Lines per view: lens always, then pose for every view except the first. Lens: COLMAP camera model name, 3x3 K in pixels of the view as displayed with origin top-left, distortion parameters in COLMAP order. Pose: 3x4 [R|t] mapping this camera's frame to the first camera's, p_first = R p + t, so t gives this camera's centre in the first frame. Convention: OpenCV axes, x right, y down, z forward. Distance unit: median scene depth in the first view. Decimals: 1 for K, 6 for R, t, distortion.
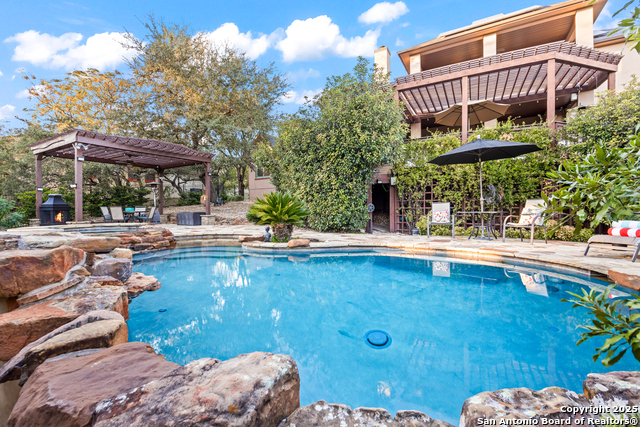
lens RADIAL K [[272.8, 0, 320.9], [0, 272.8, 218.0], [0, 0, 1]] dist [-0.000837, -0.000057]
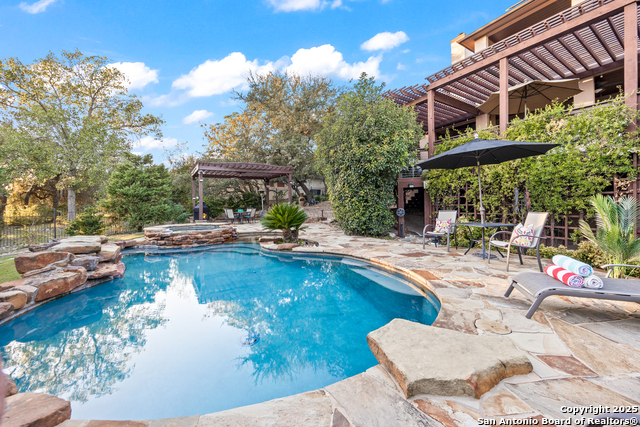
lens RADIAL K [[247.1, 0, 320.4], [0, 247.1, 207.6], [0, 0, 1]] dist [0.011920, 0.000097]
pose [[0.880310, -0.001623, -0.474396, 0.414333], [-0.004042, 0.999932, -0.010921, -0.050938], [0.474381, 0.011531, 0.880244, 0.064549]]
